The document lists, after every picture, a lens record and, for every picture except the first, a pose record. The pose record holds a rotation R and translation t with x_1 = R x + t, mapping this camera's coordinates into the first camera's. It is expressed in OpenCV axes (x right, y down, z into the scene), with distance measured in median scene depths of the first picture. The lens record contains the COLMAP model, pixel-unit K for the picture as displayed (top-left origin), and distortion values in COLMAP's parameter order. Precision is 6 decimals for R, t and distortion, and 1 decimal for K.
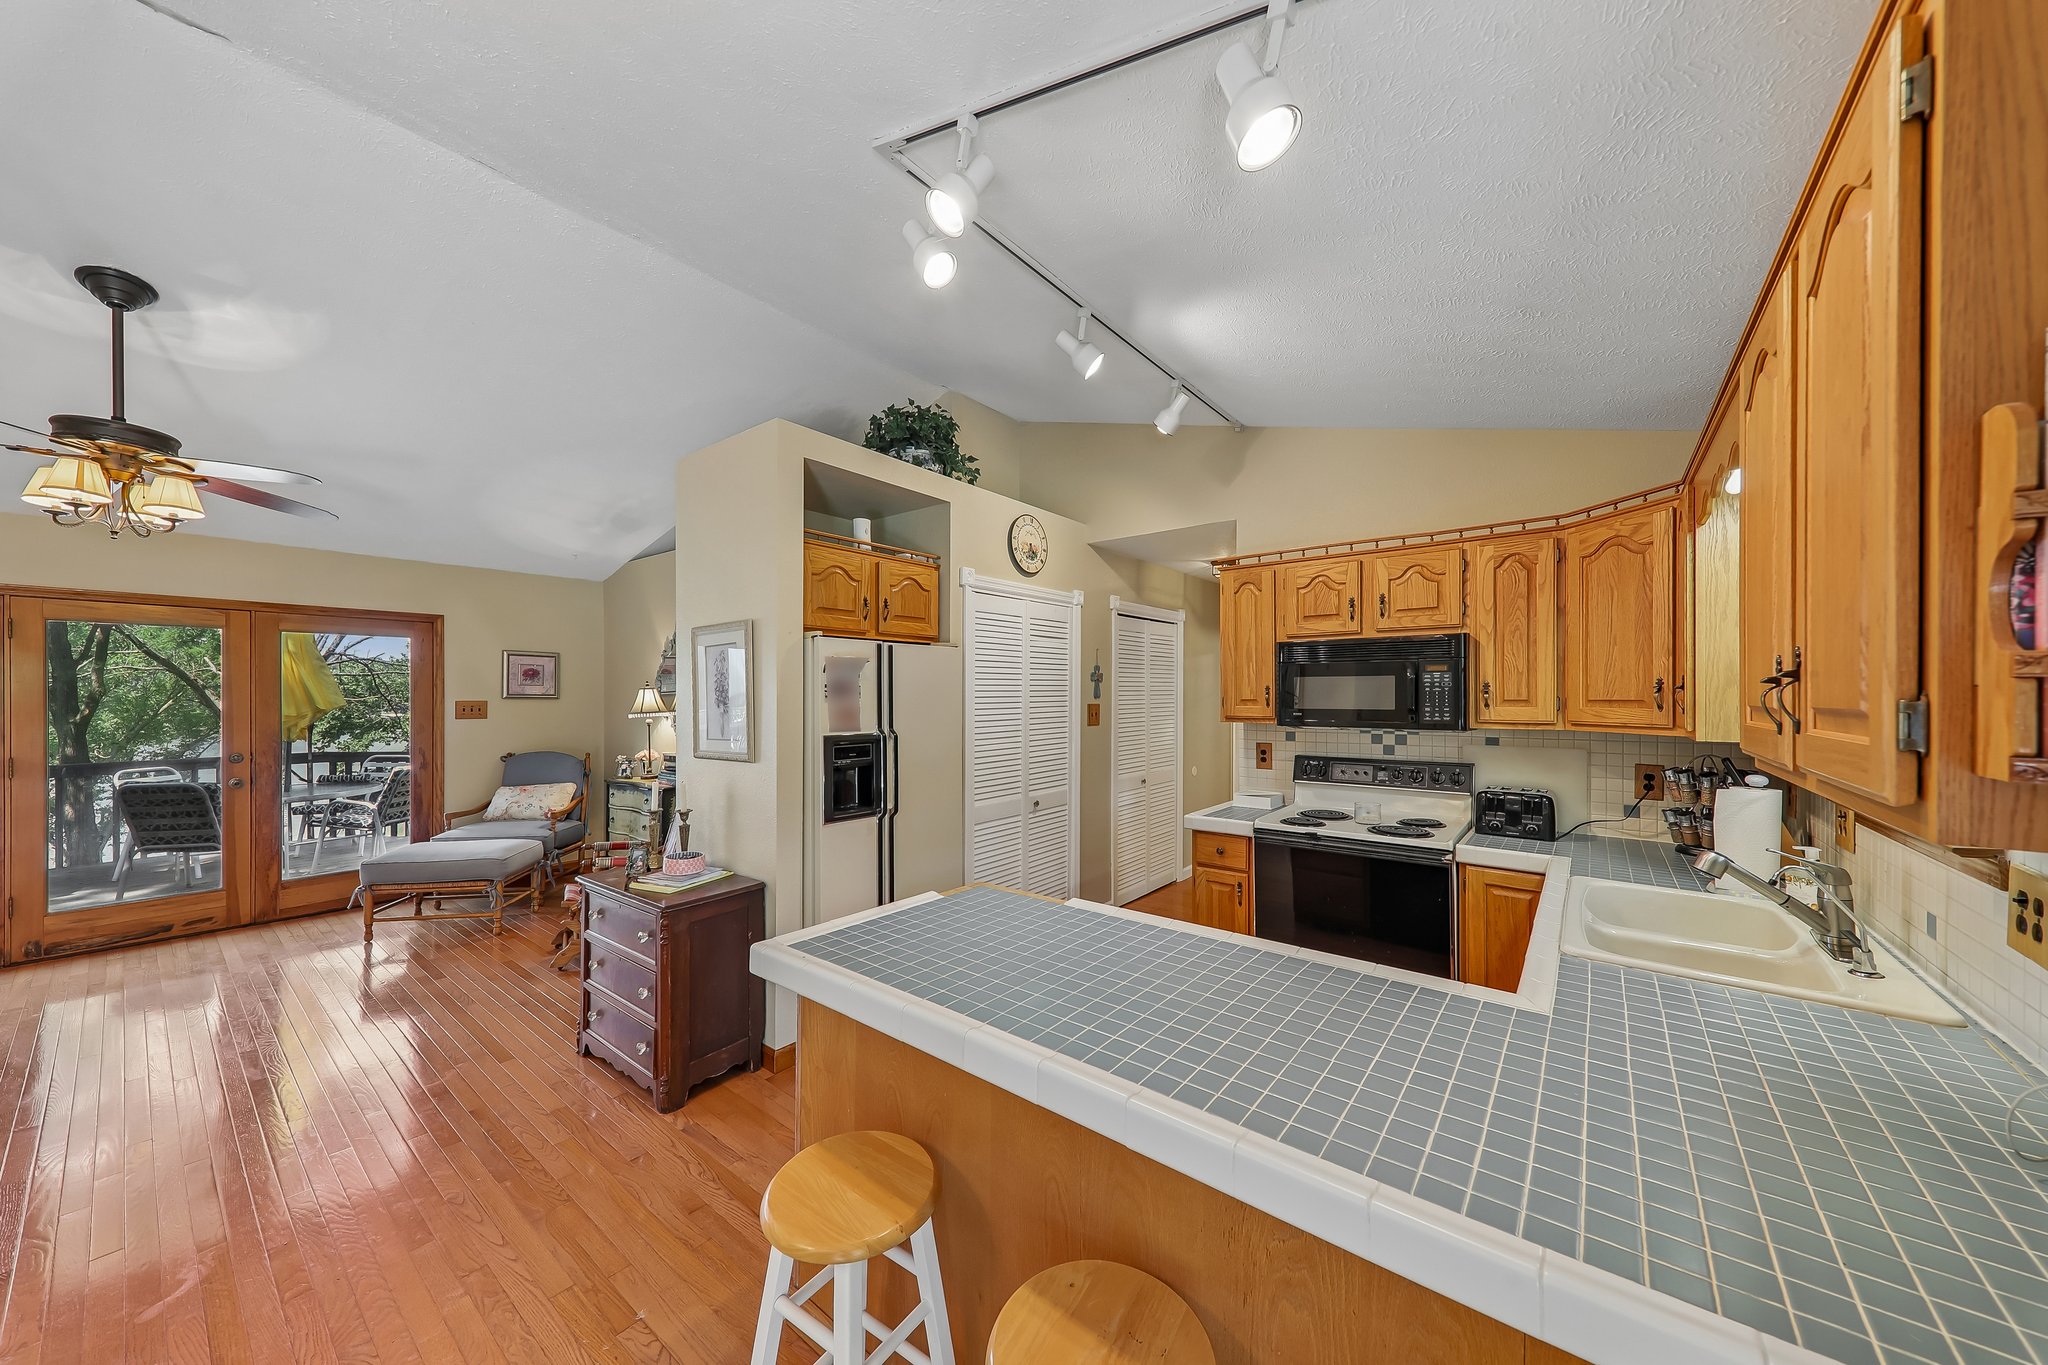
lens RADIAL K [[701.1, 0, 1024.9], [0, 701.1, 695.8], [0, 0, 1]] dist [0.024530, -0.006342]
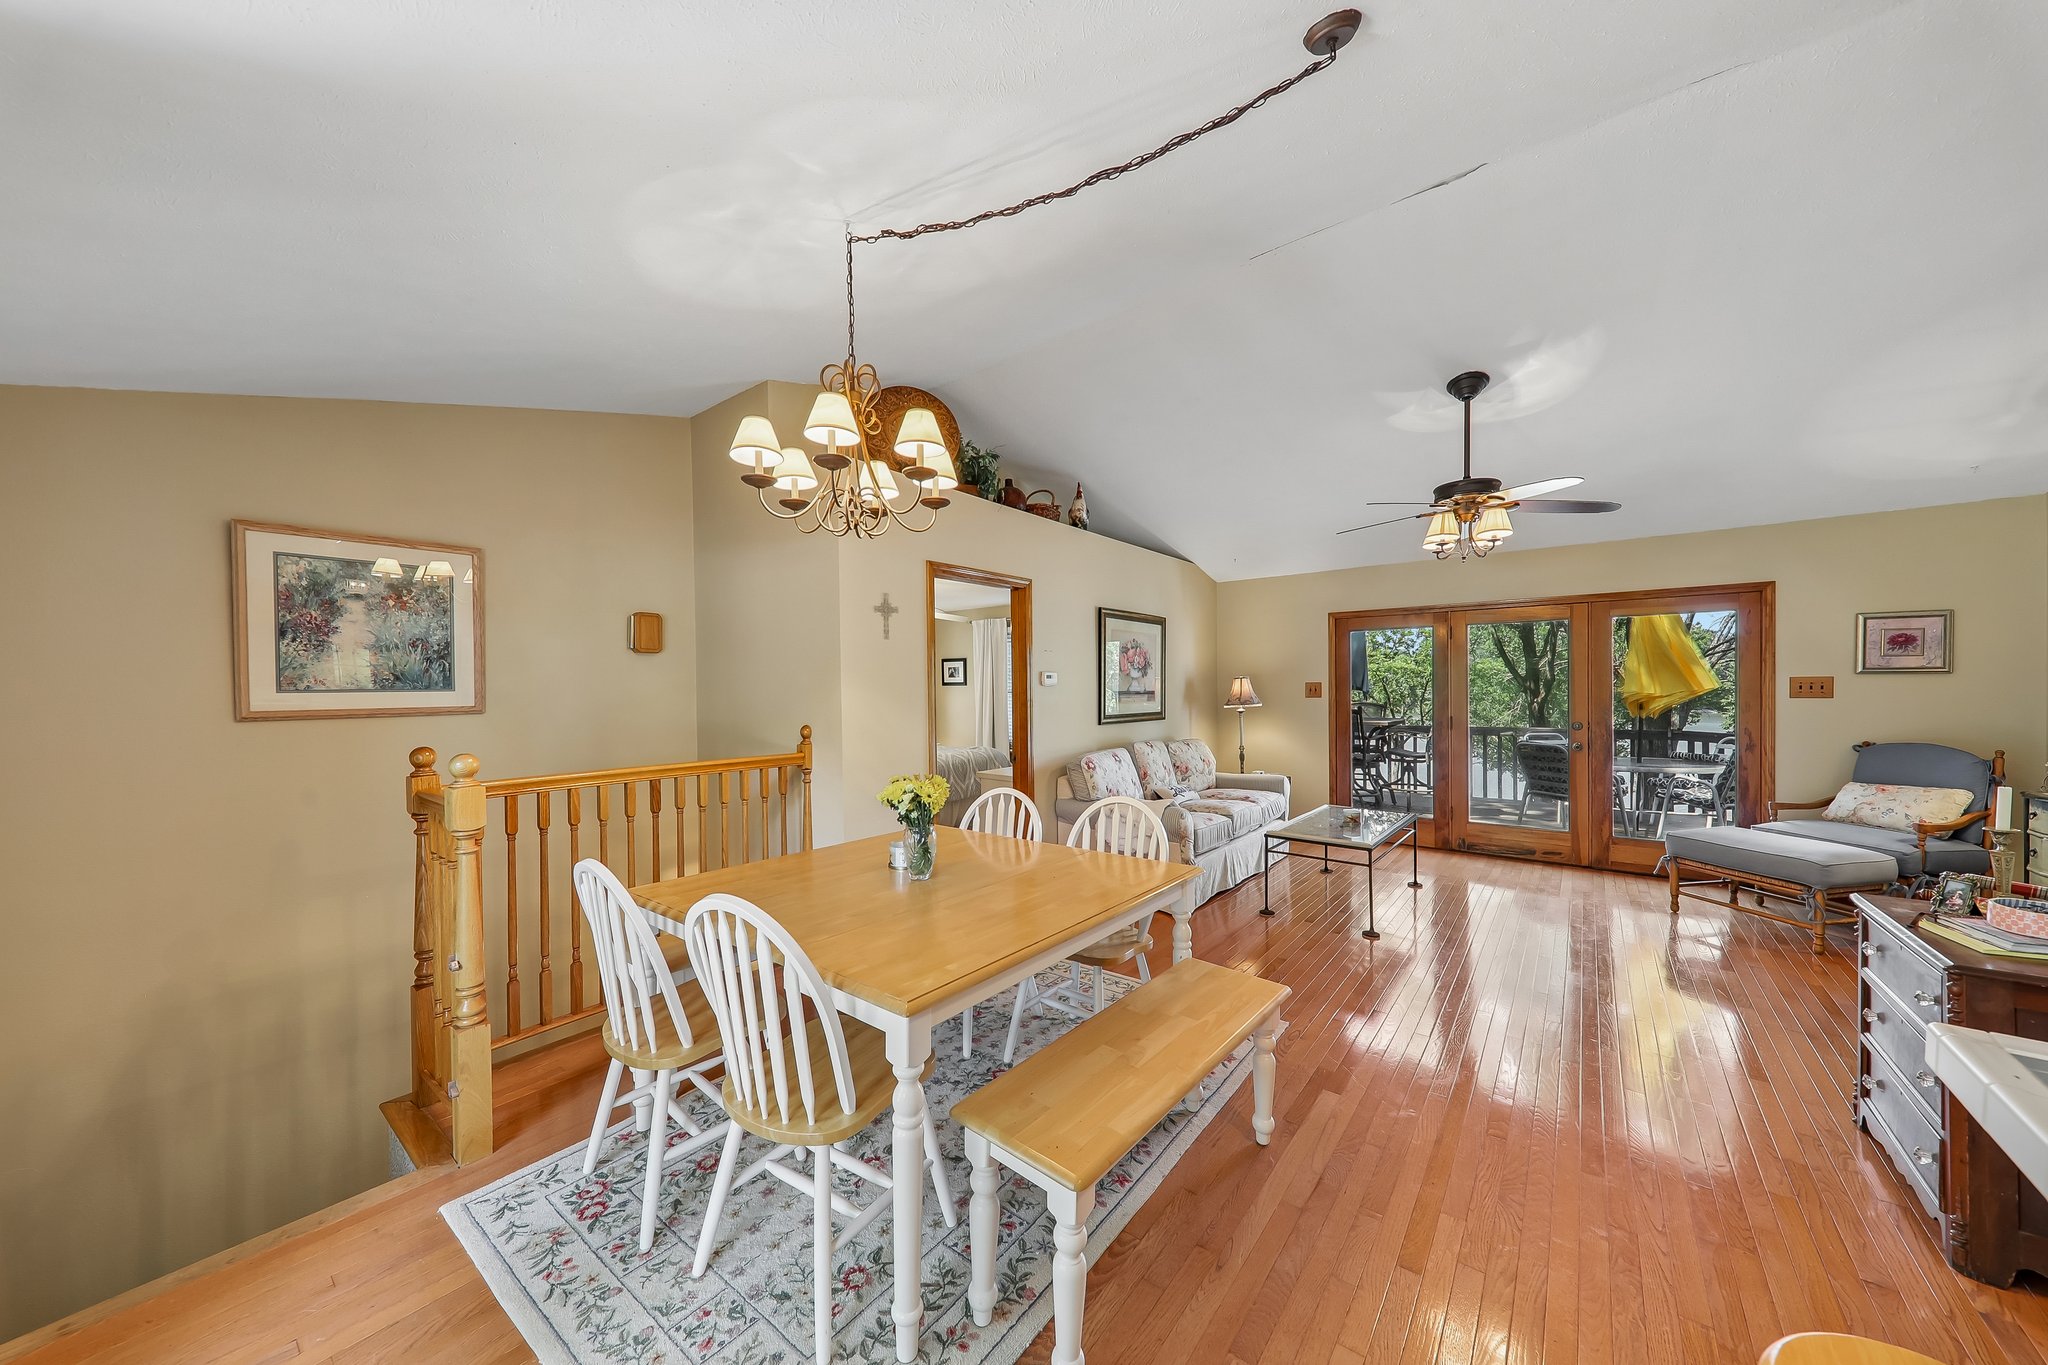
lens RADIAL K [[701.1, 0, 1025.2], [0, 701.1, 693.8], [0, 0, 1]] dist [0.024530, -0.006342]
pose [[0.003845, 0.007834, -0.999962, 0.124086], [0.007899, 0.999938, 0.007864, 0.022475], [0.999961, -0.007929, 0.003783, 0.091536]]
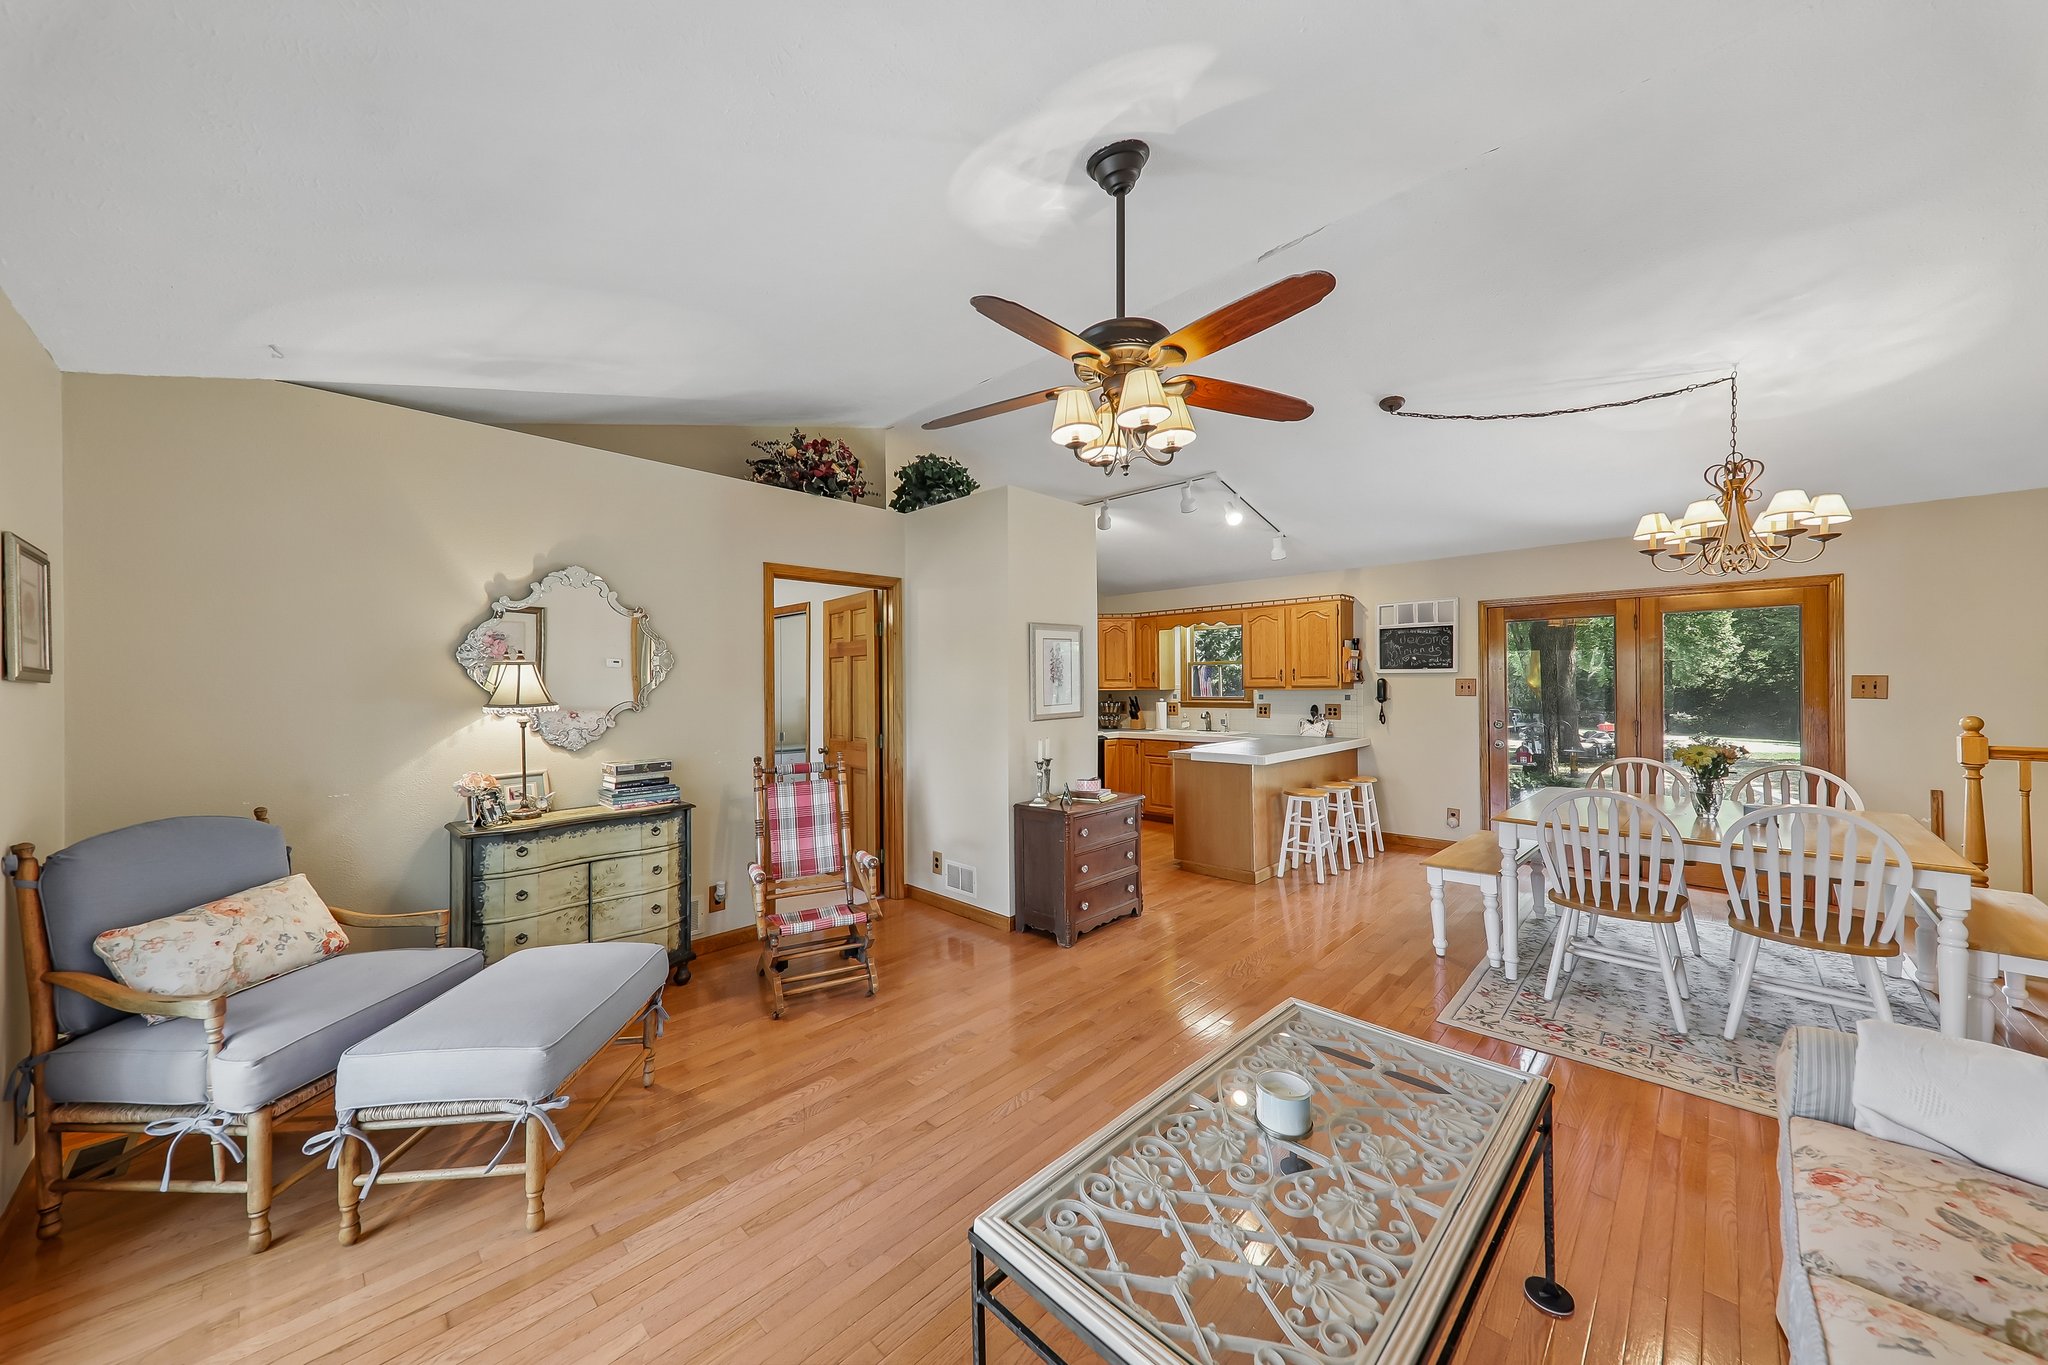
lens RADIAL K [[701.1, 0, 1019.3], [0, 701.1, 685.2], [0, 0, 1]] dist [0.024530, -0.006342]
pose [[0.104048, -0.002564, 0.994569, -1.725330], [0.009766, 0.999951, 0.001556, 0.017877], [-0.994524, 0.009551, 0.104068, 0.857094]]
